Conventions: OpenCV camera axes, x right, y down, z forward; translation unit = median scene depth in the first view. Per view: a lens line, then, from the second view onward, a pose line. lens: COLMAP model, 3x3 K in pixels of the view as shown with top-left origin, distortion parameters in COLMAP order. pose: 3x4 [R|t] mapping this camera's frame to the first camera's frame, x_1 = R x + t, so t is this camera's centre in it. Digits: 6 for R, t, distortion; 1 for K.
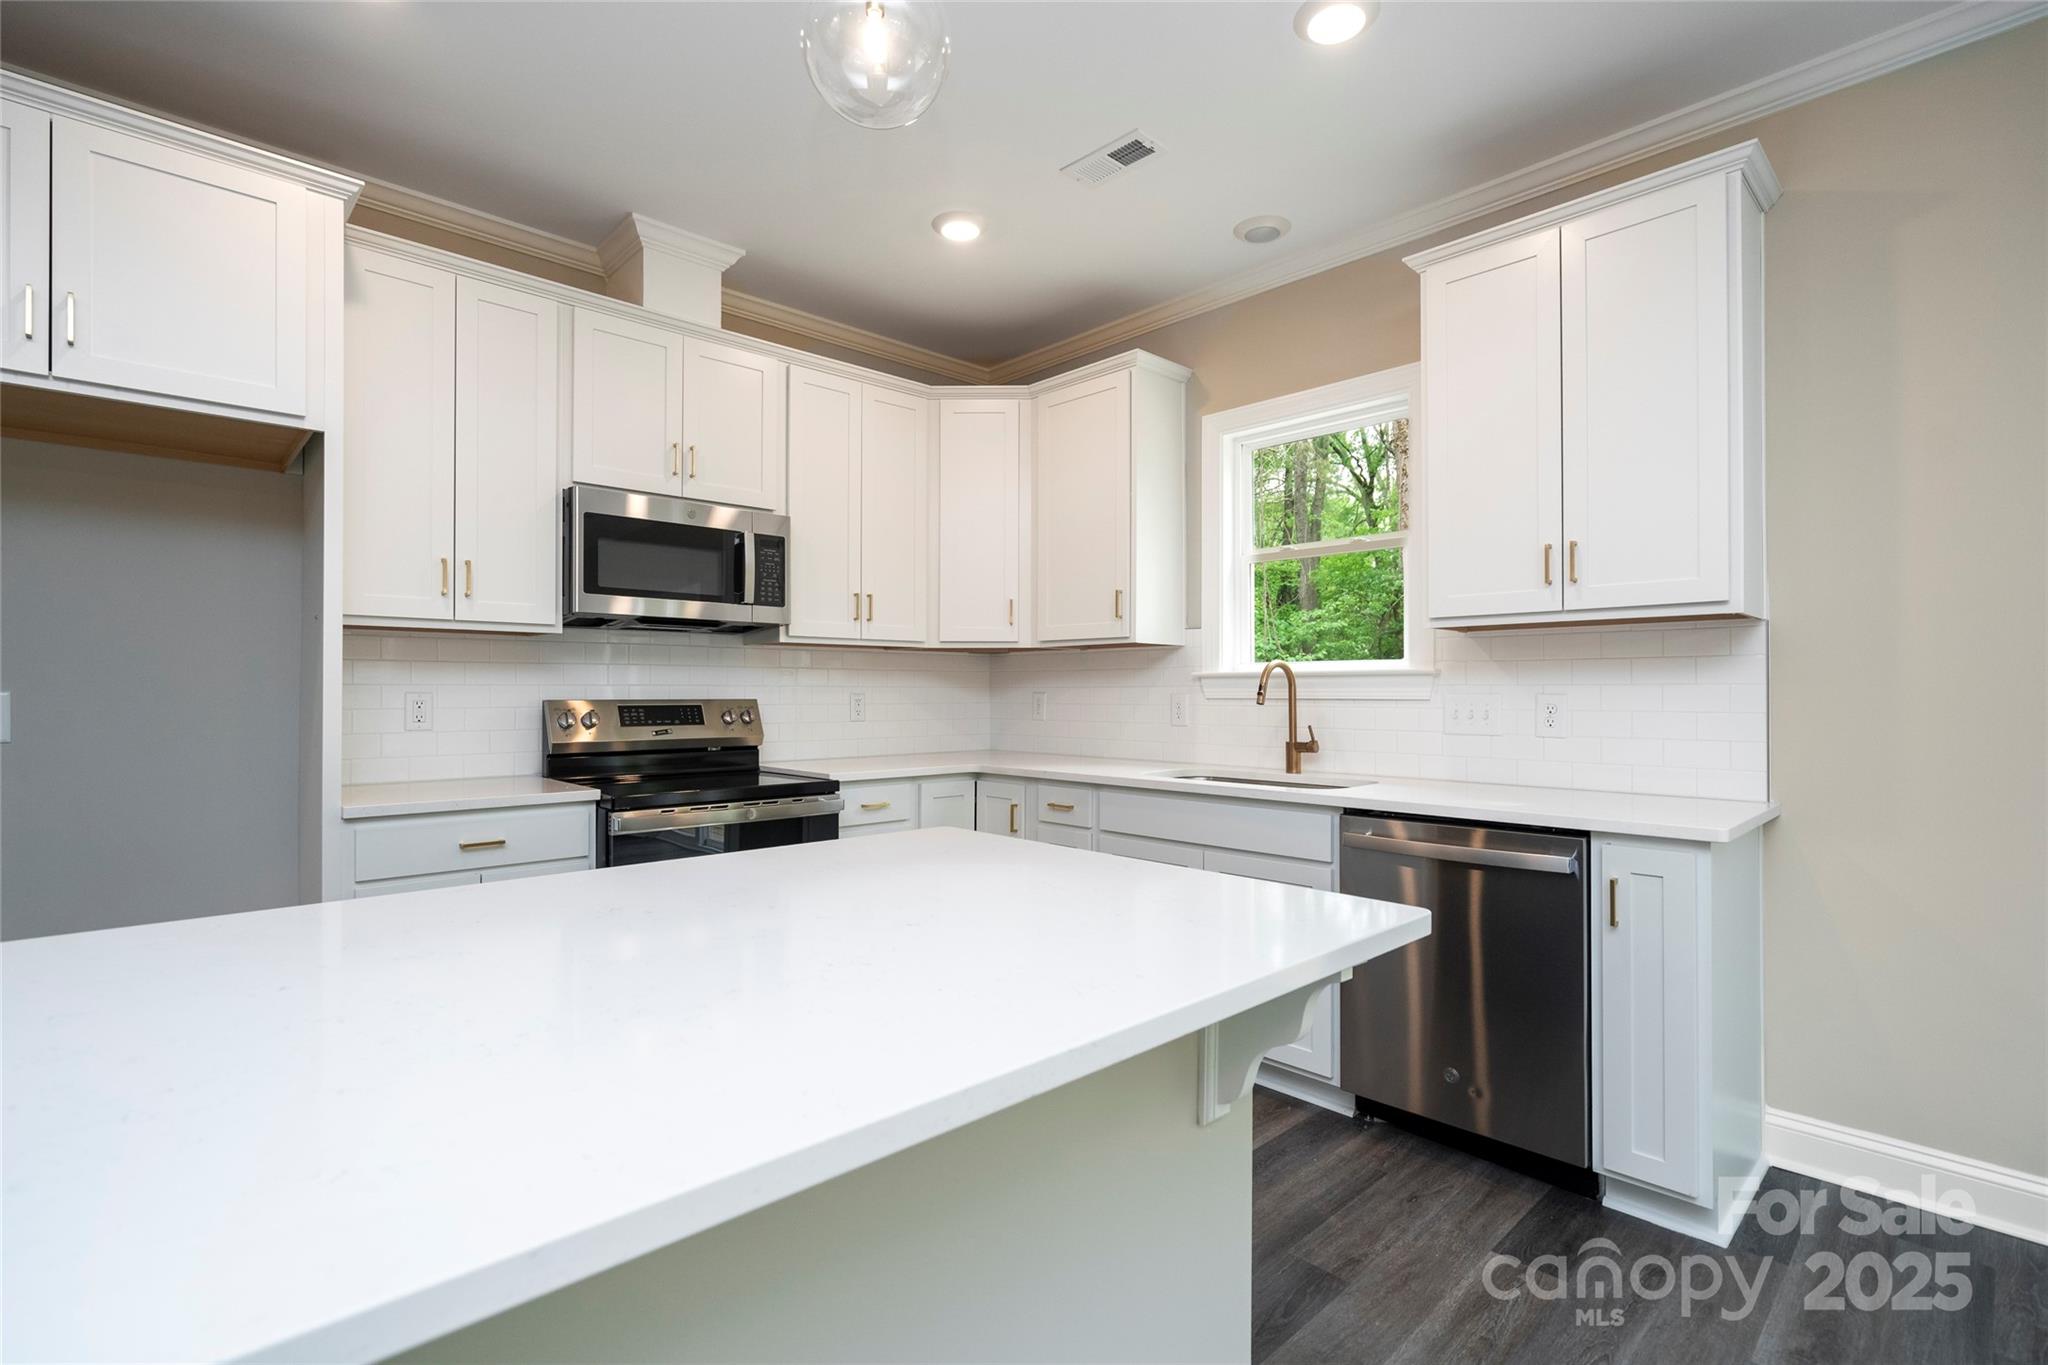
lens RADIAL K [[944.6, 0, 1015.9], [0, 944.6, 689.7], [0, 0, 1]] dist [-0.001160, 0.000412]
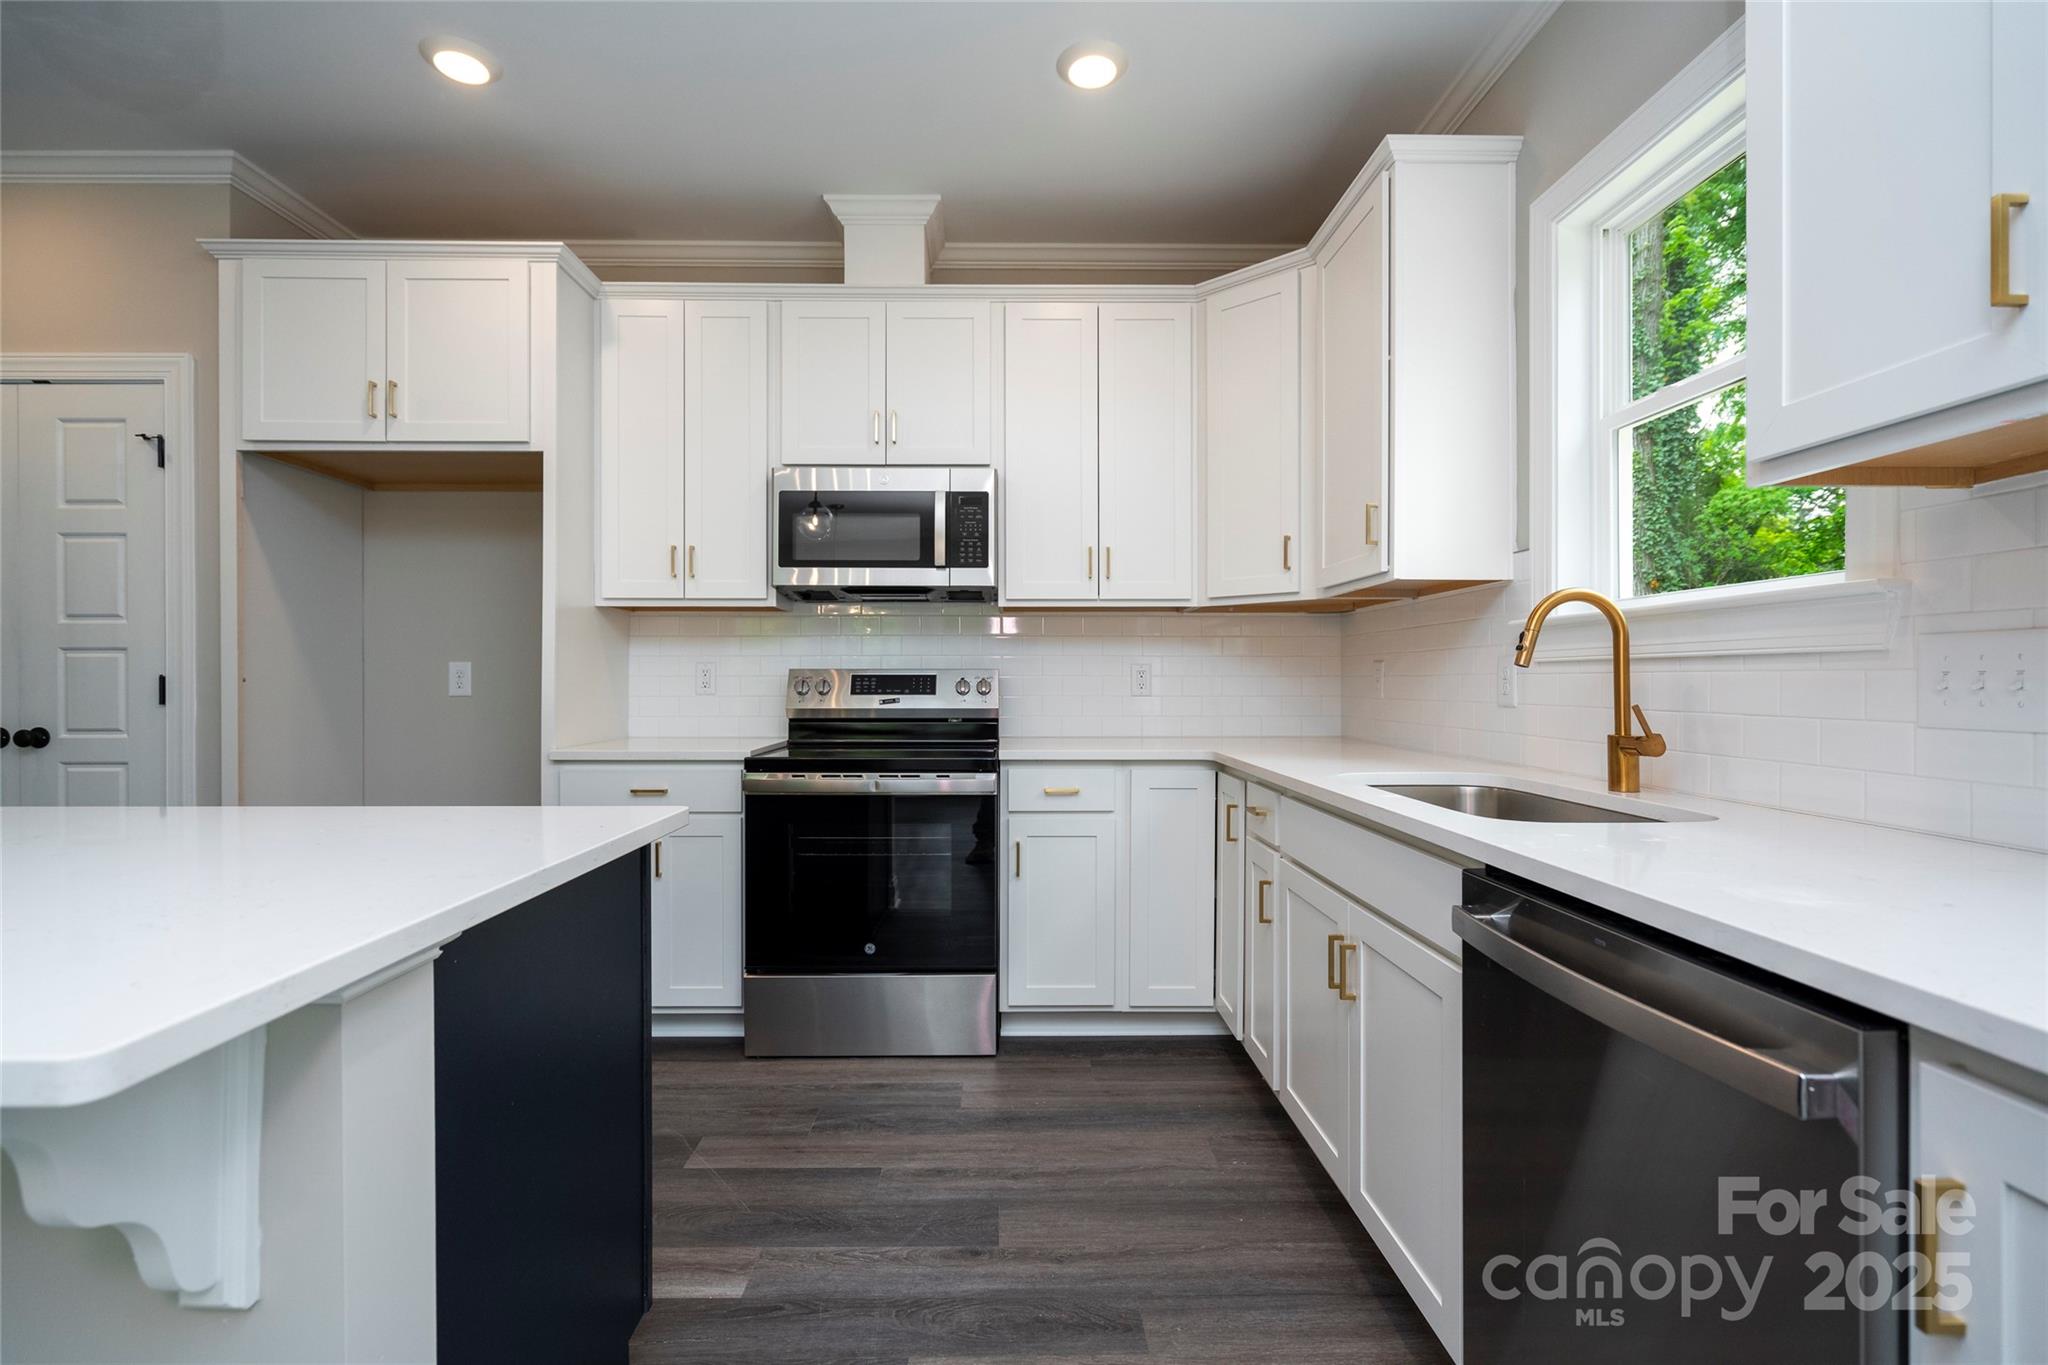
lens RADIAL K [[925.7, 0, 1002.7], [0, 925.7, 680.8], [0, 0, 1]] dist [-0.002907, -0.000173]
pose [[0.738464, 0.001454, -0.674291, 0.387328], [0.001174, 0.999993, 0.003442, 0.020350], [0.674292, -0.003333, 0.738458, 0.354347]]
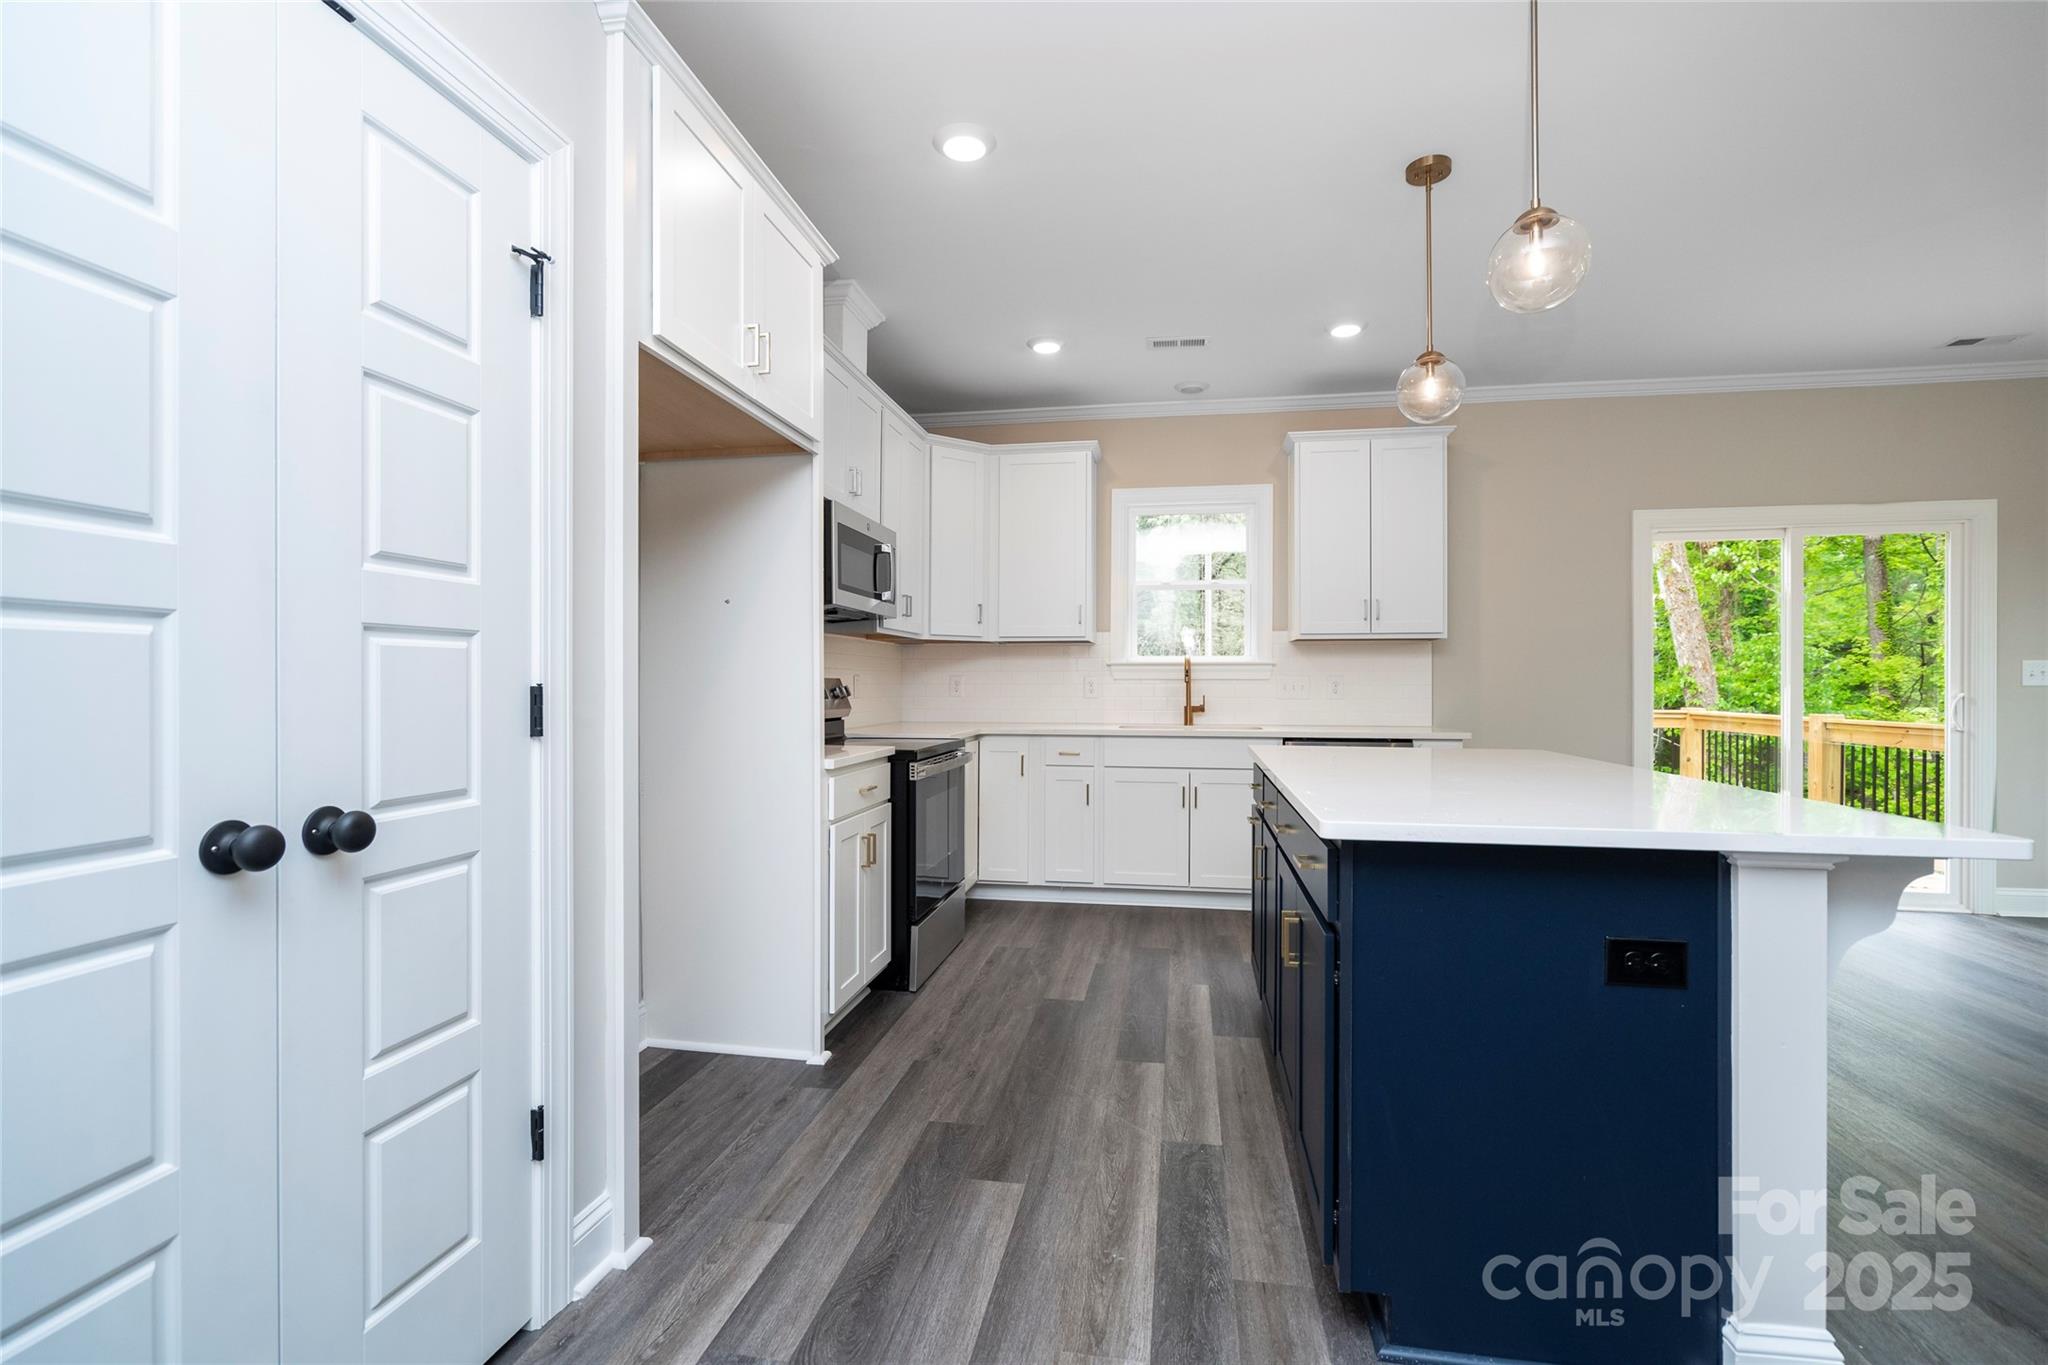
lens RADIAL K [[944.6, 0, 1015.9], [0, 944.6, 689.7], [0, 0, 1]] dist [-0.001160, 0.000412]
pose [[0.792483, -0.002575, 0.609888, -0.917159], [-0.003569, 0.999954, 0.008859, 0.013955], [-0.609883, -0.009198, 0.792438, -0.095088]]
